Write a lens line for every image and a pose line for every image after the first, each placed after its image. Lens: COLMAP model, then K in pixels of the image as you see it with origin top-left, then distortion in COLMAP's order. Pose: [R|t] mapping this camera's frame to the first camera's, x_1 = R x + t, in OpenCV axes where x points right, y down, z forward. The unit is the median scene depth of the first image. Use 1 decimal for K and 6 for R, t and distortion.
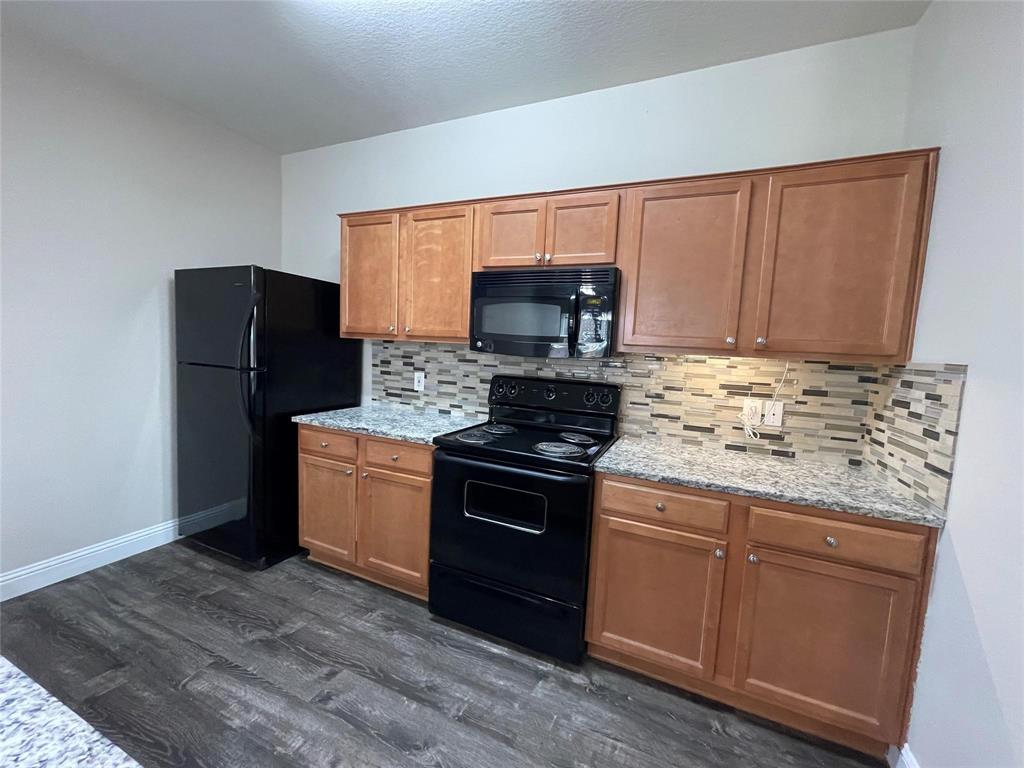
lens RADIAL K [[412.5, 0, 512.7], [0, 412.5, 383.4], [0, 0, 1]] dist [-0.002064, 0.000360]
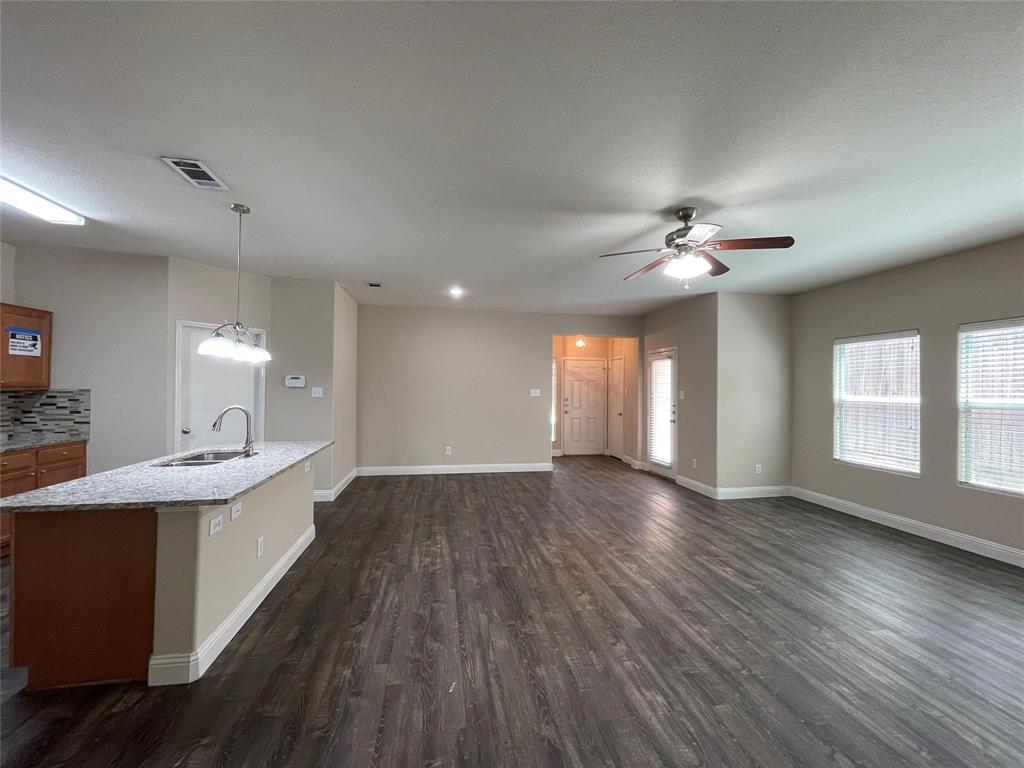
lens RADIAL K [[412.5, 0, 512.7], [0, 412.5, 383.6], [0, 0, 1]] dist [-0.002064, 0.000360]
pose [[-0.557506, -0.046333, 0.828879, -2.181388], [0.035683, 0.996181, 0.079685, -0.141494], [-0.829405, 0.074002, -0.553724, -0.006492]]
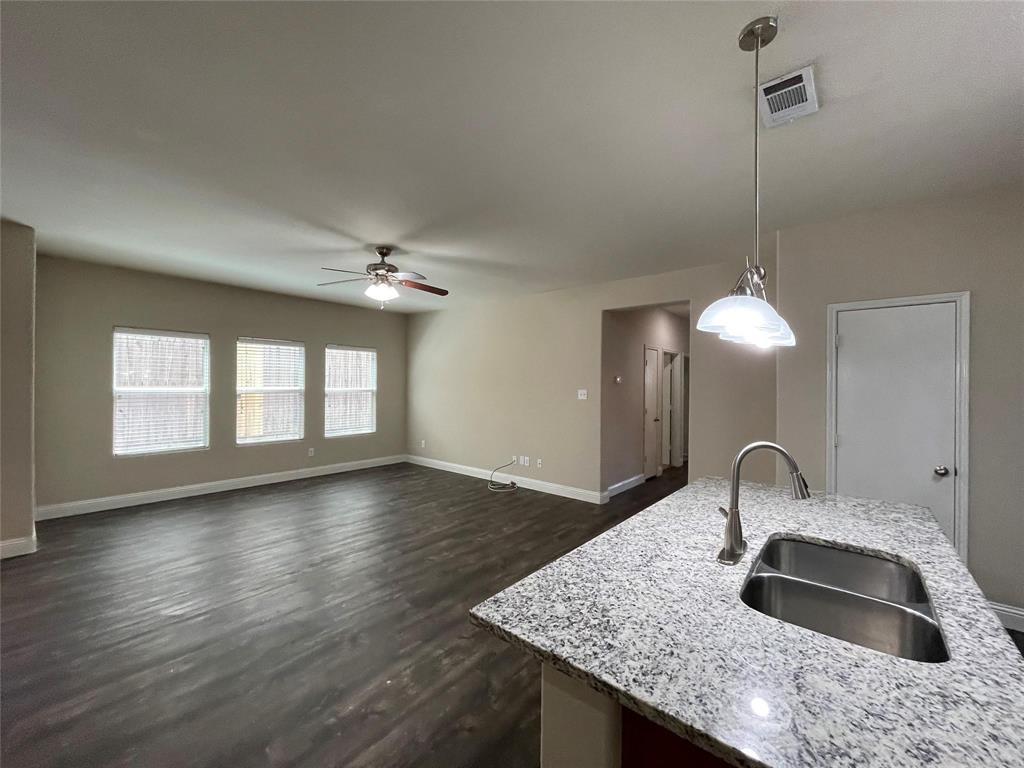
lens RADIAL K [[412.5, 0, 511.7], [0, 412.5, 385.7], [0, 0, 1]] dist [-0.002064, 0.000360]
pose [[-0.279258, -0.049154, -0.958957, 0.400324], [-0.110041, 0.993747, -0.018892, -0.010987], [0.953890, 0.100249, -0.282921, -0.208018]]
